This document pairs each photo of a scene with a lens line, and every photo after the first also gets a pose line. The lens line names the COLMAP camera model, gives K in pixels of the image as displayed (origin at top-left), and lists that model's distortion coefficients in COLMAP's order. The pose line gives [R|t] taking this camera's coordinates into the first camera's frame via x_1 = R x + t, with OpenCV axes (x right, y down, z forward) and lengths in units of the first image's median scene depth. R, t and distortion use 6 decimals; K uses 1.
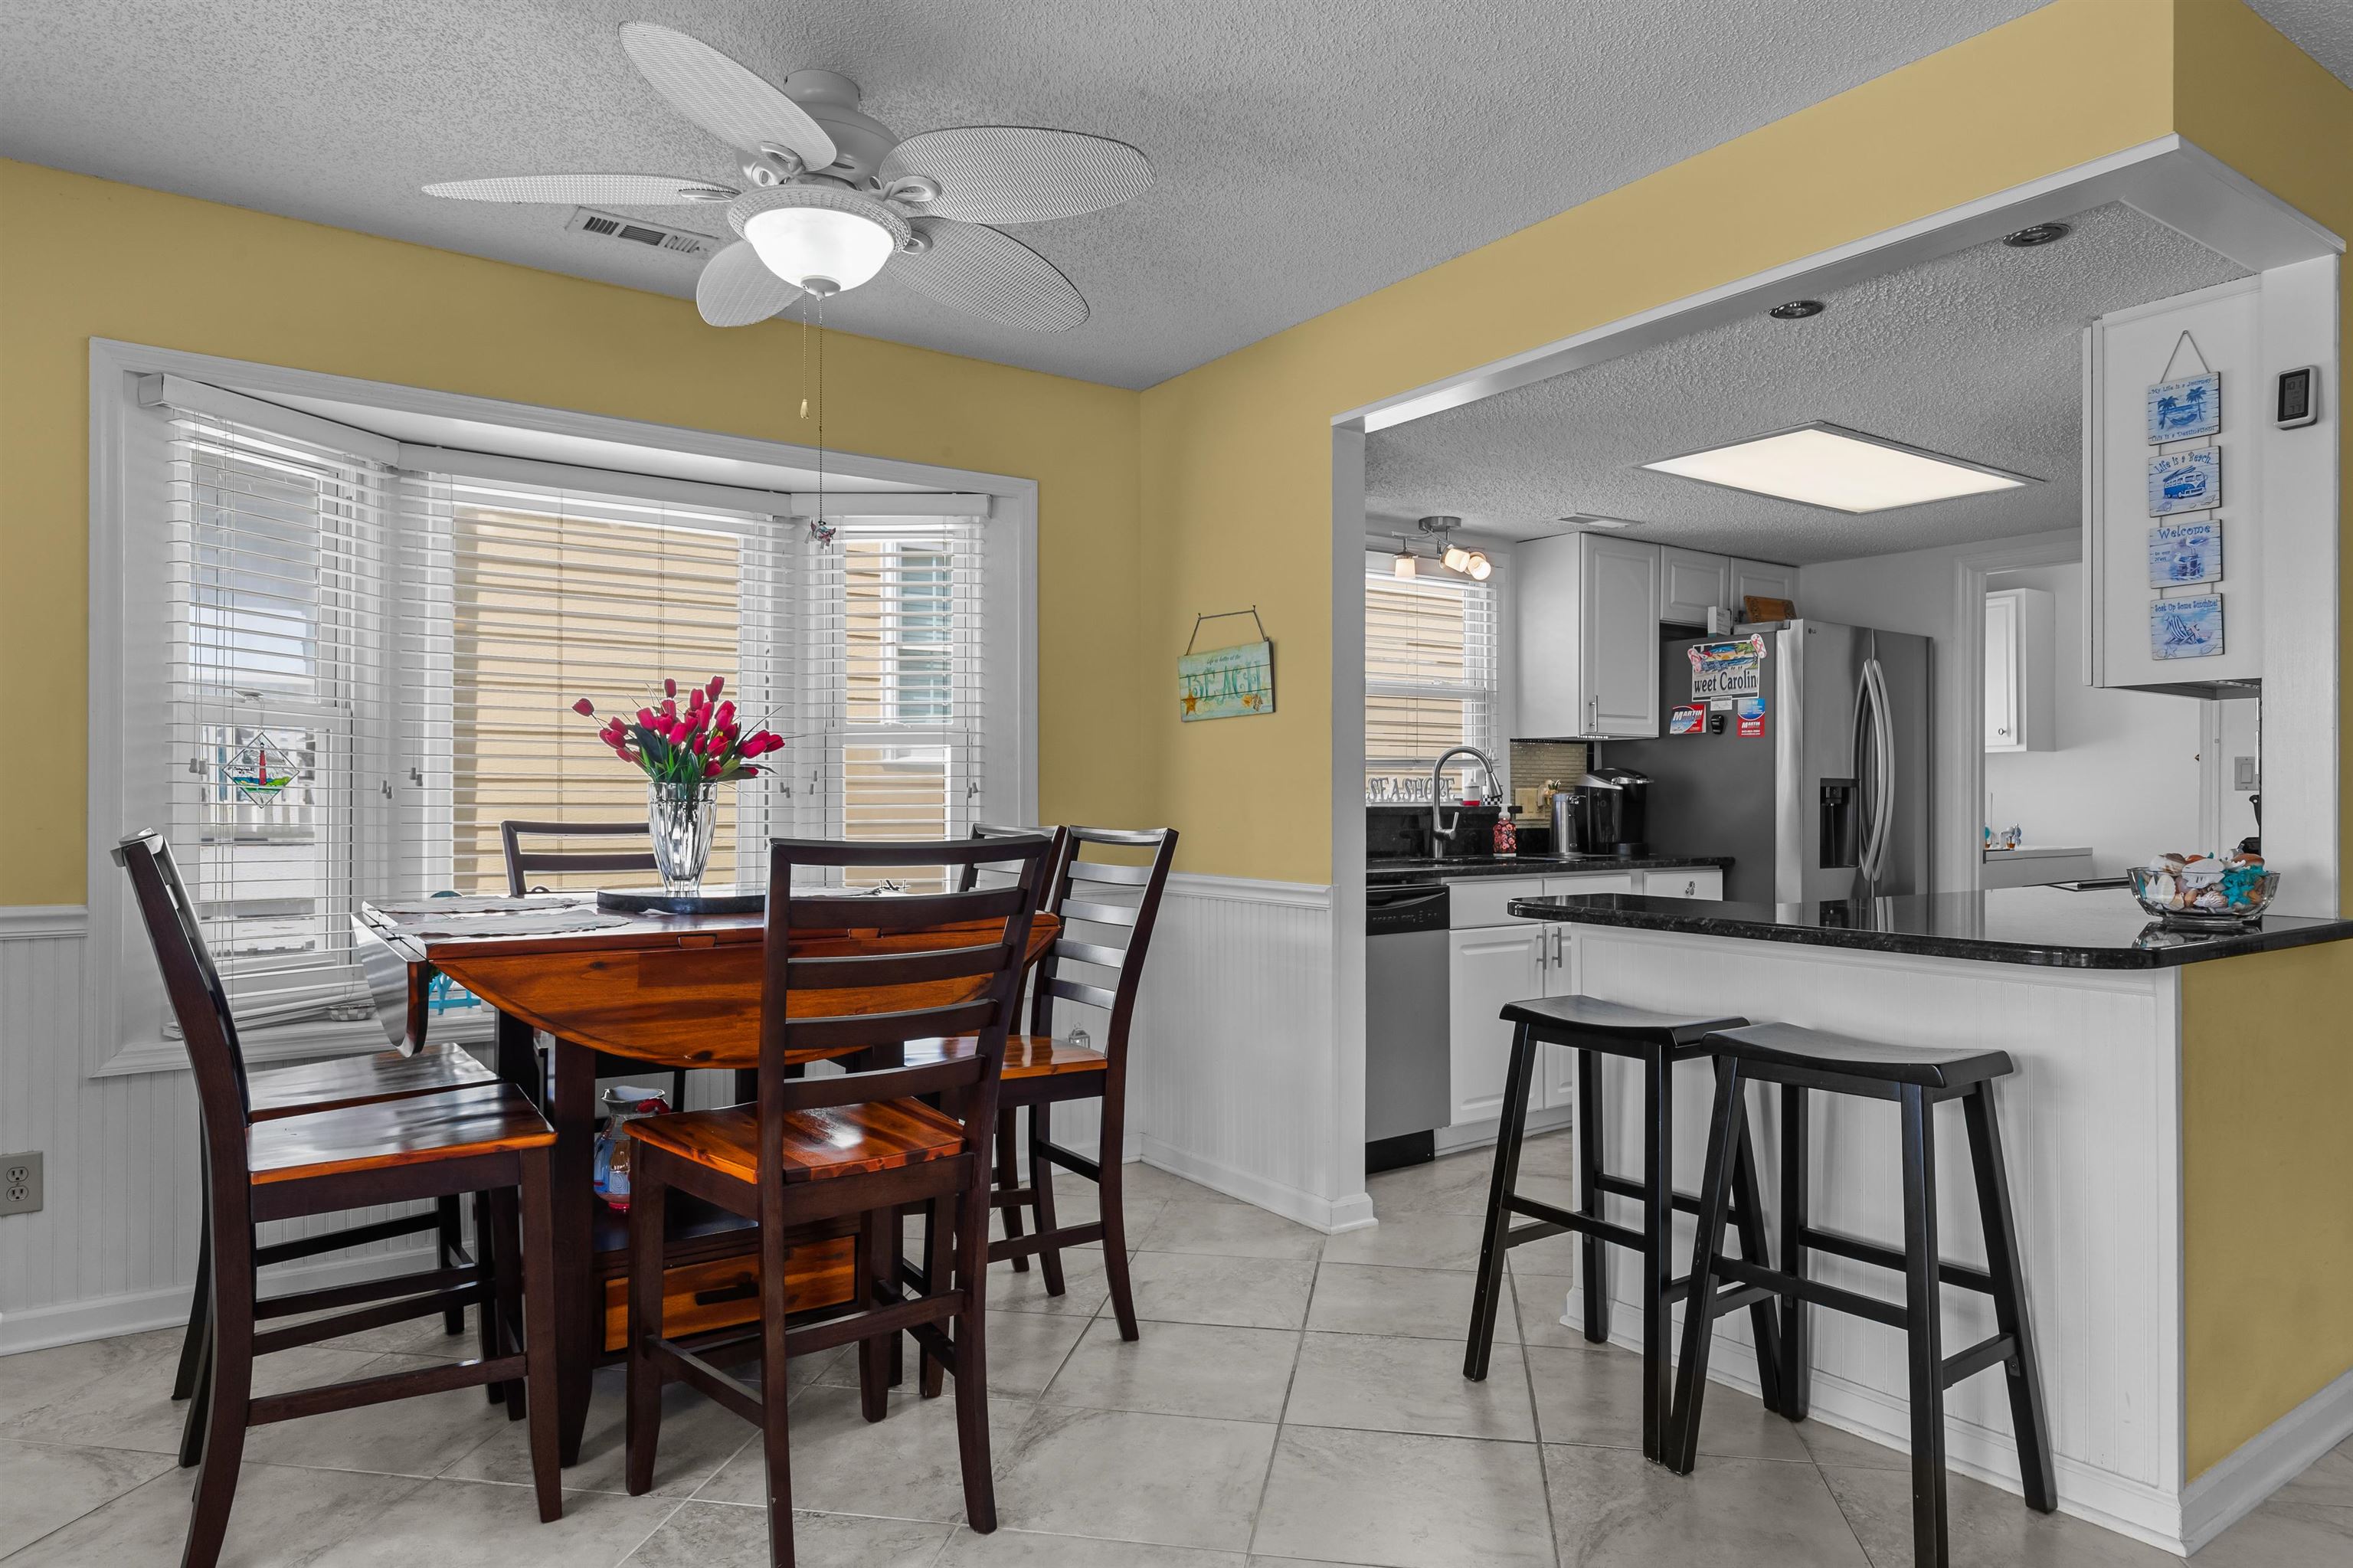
lens RADIAL K [[1417.1, 0, 1190.3], [0, 1417.1, 784.3], [0, 0, 1]] dist [0.016556, -0.001808]
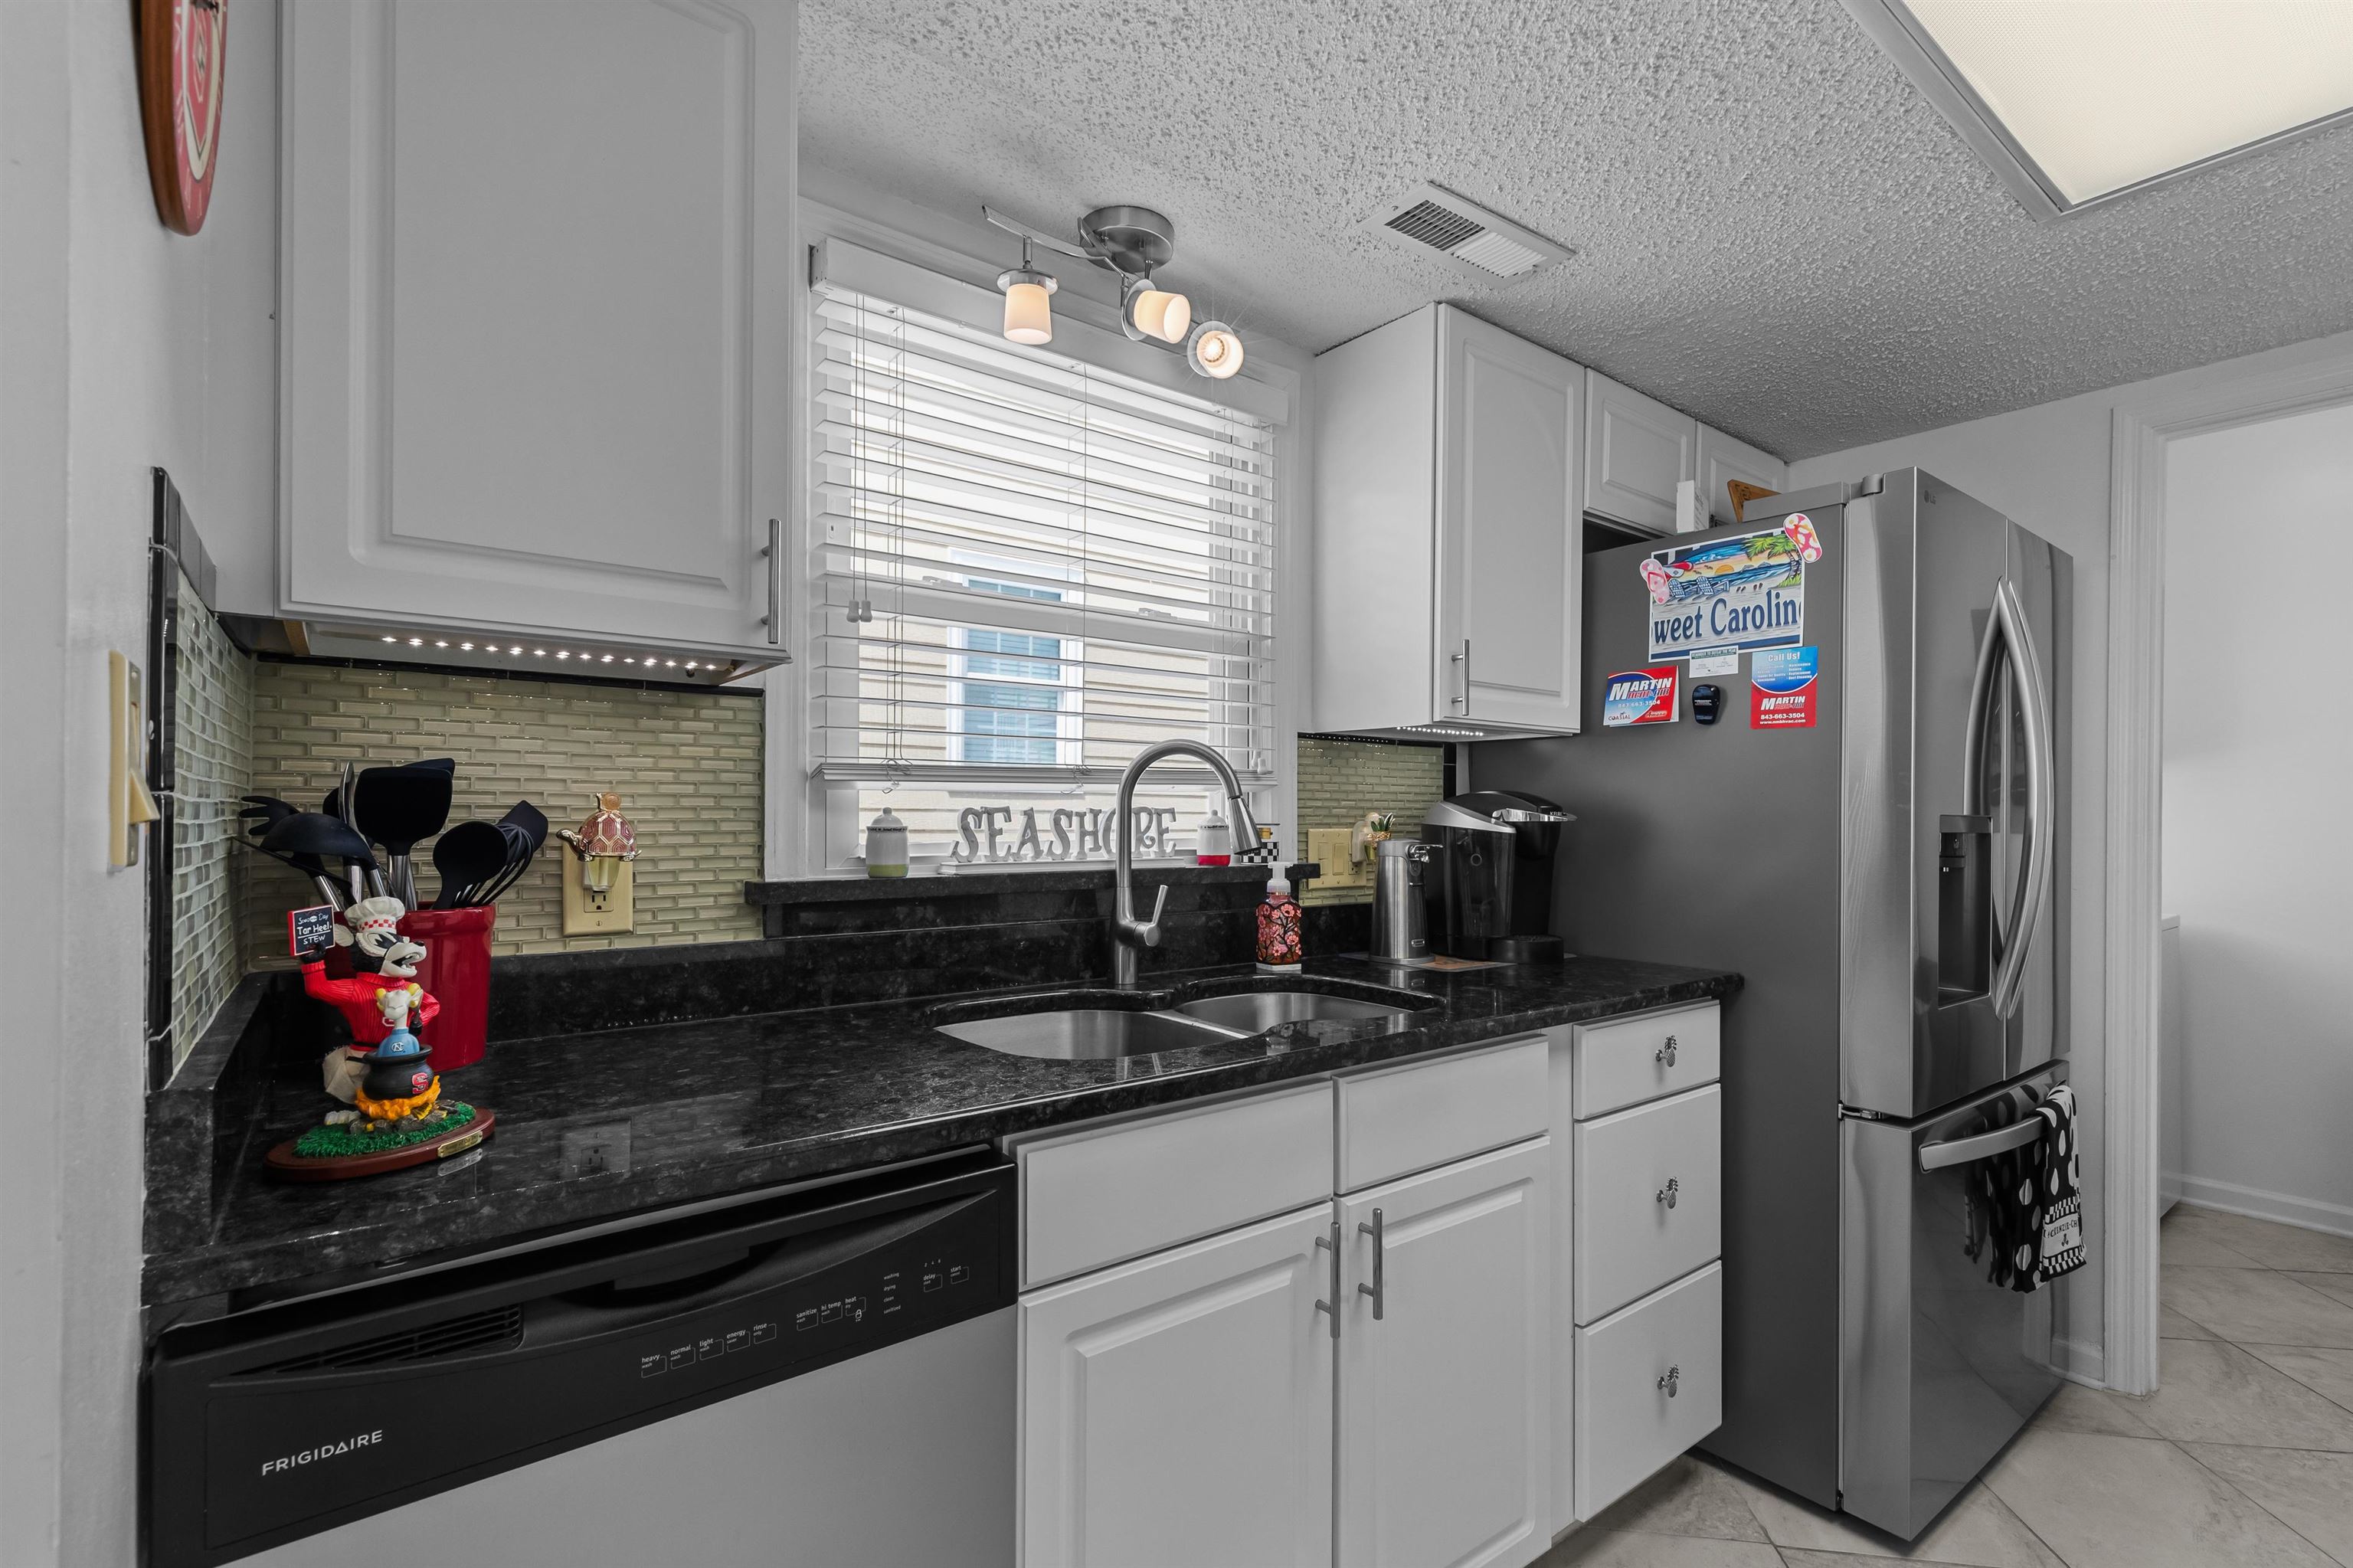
lens RADIAL K [[1058.9, 0, 1180.2], [0, 1058.9, 810.7], [0, 0, 1]] dist [0.005218, -0.000101]
pose [[0.999175, 0.006865, 0.040025, 0.169002], [-0.007075, 0.999962, 0.005118, -0.005471], [-0.039988, -0.005397, 0.999186, 0.622408]]
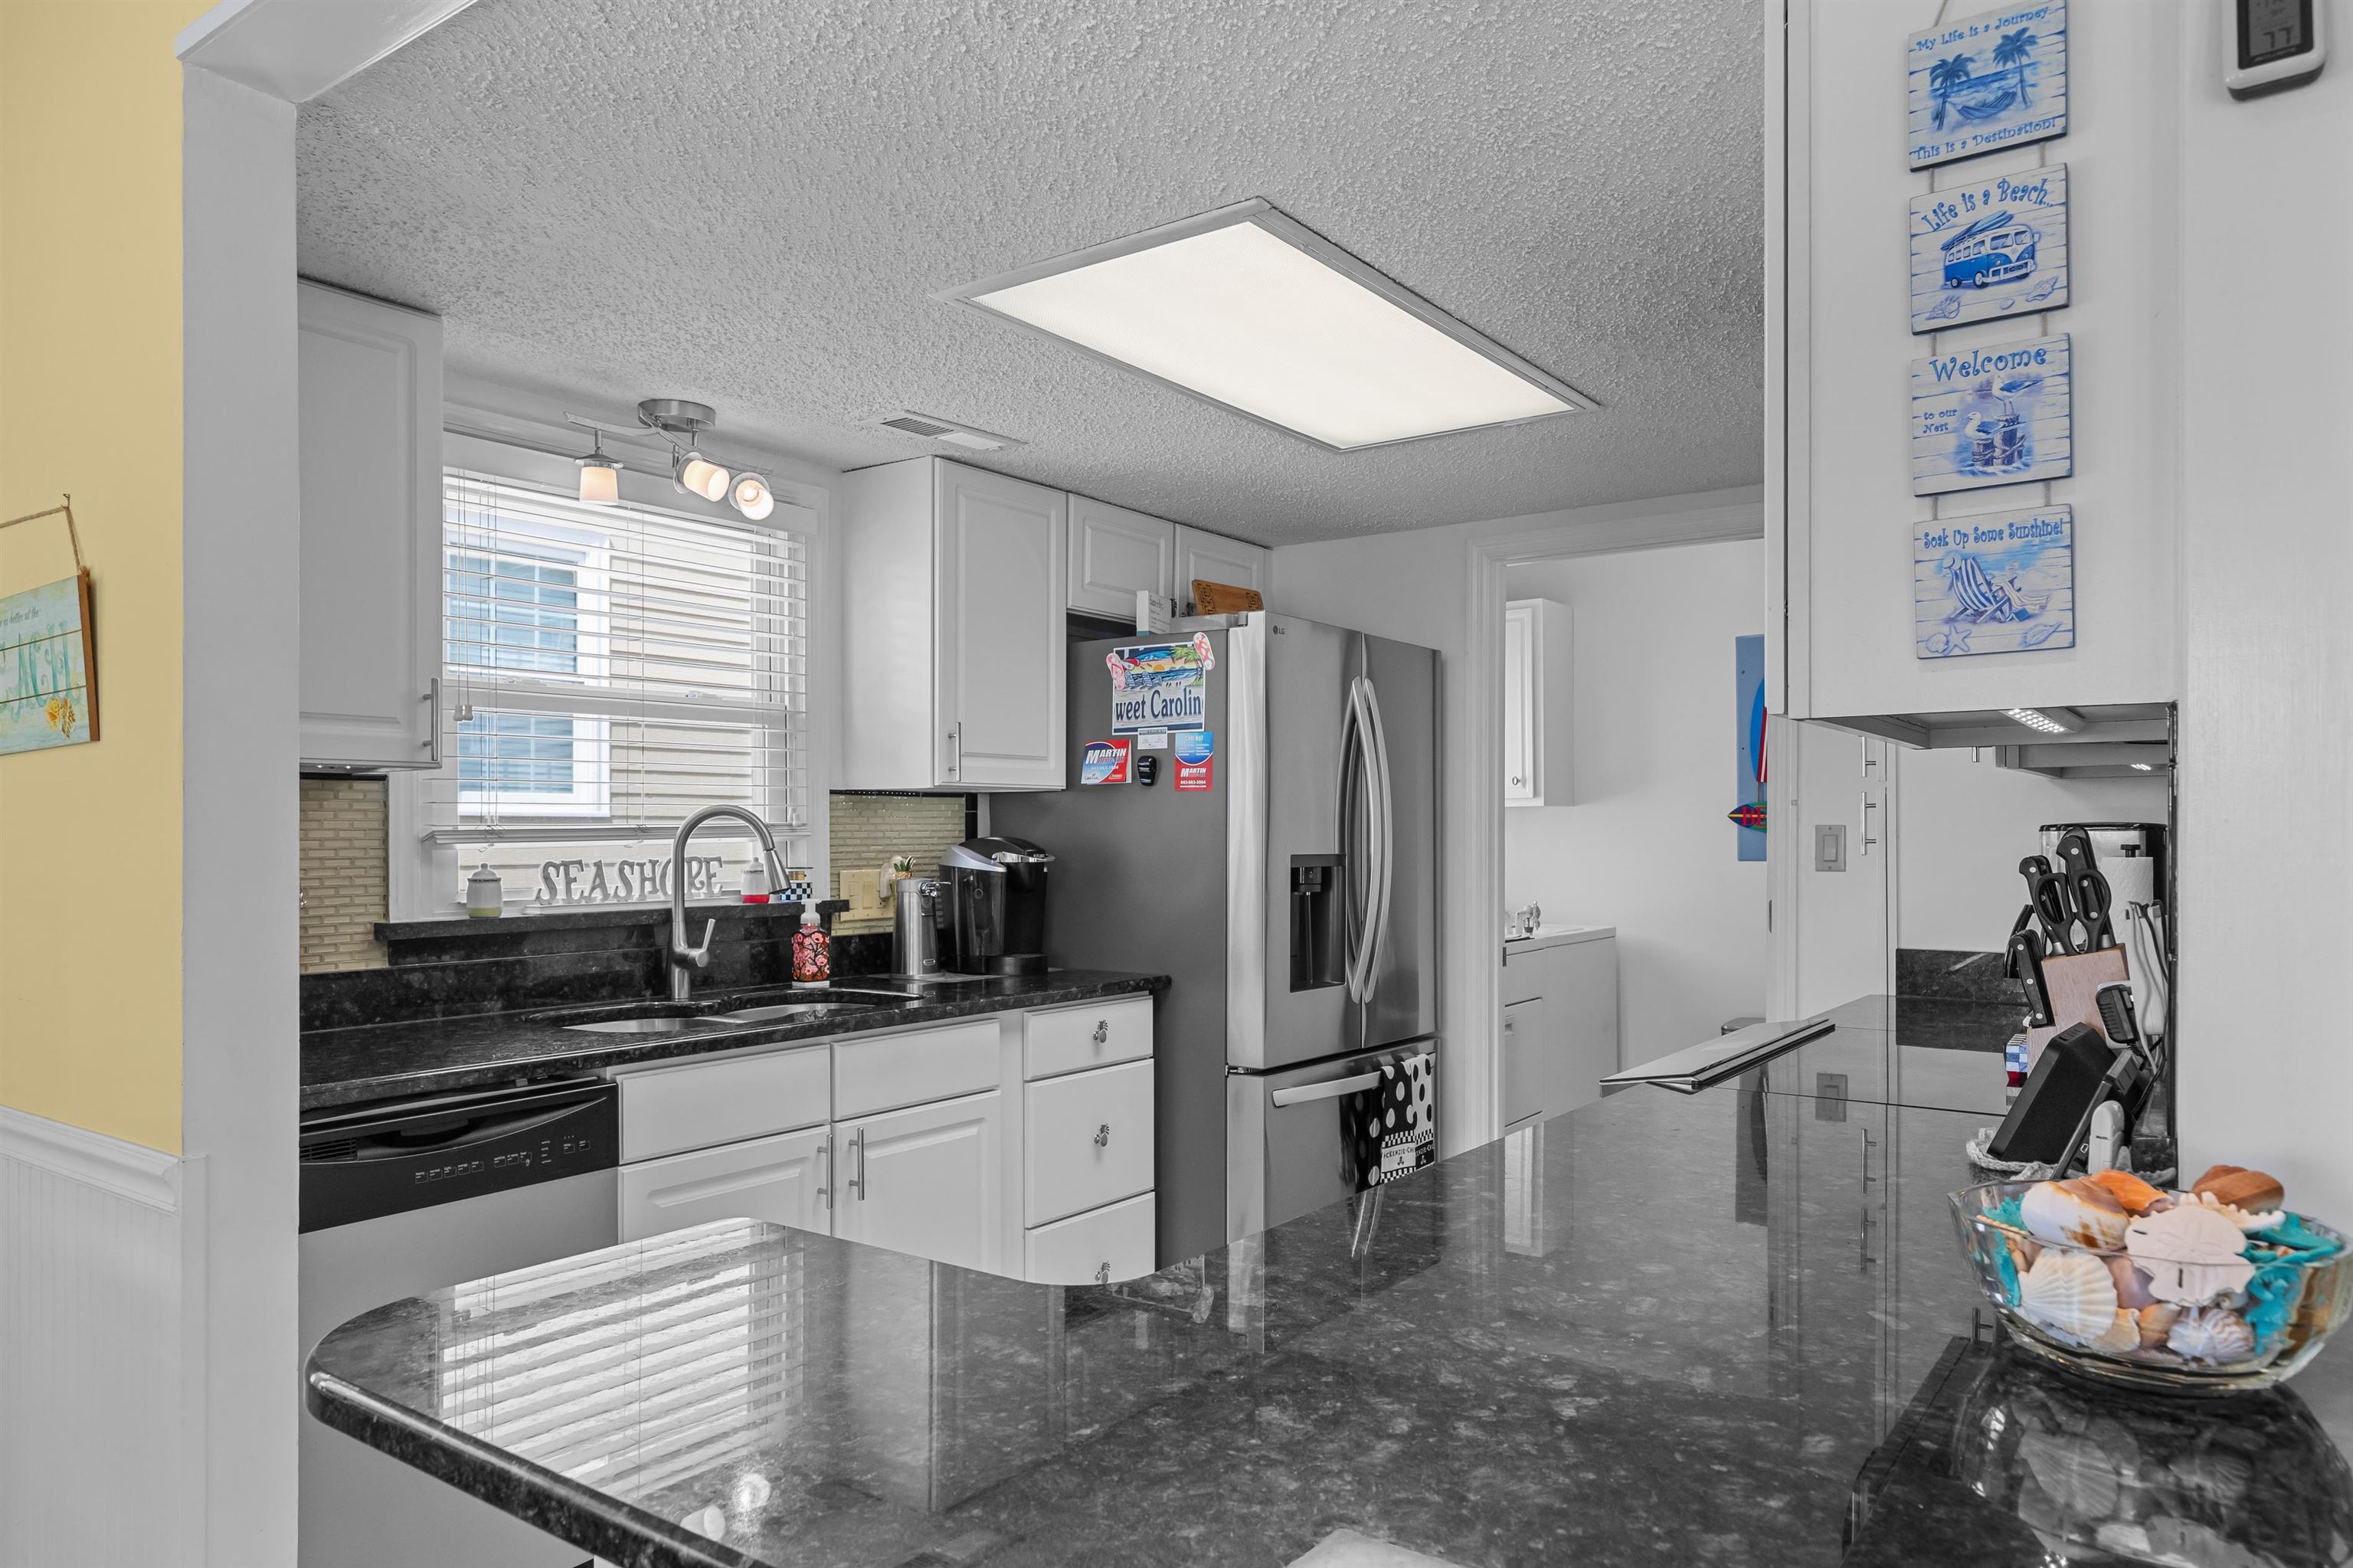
lens RADIAL K [[1508.6, 0, 1185.1], [0, 1508.6, 824.0], [0, 0, 1]] dist [0.004288, 0.001975]
pose [[0.948422, -0.001406, 0.317009, 0.165652], [0.000209, 0.999993, 0.003812, -0.020091], [-0.317012, -0.003550, 0.948415, 0.333980]]
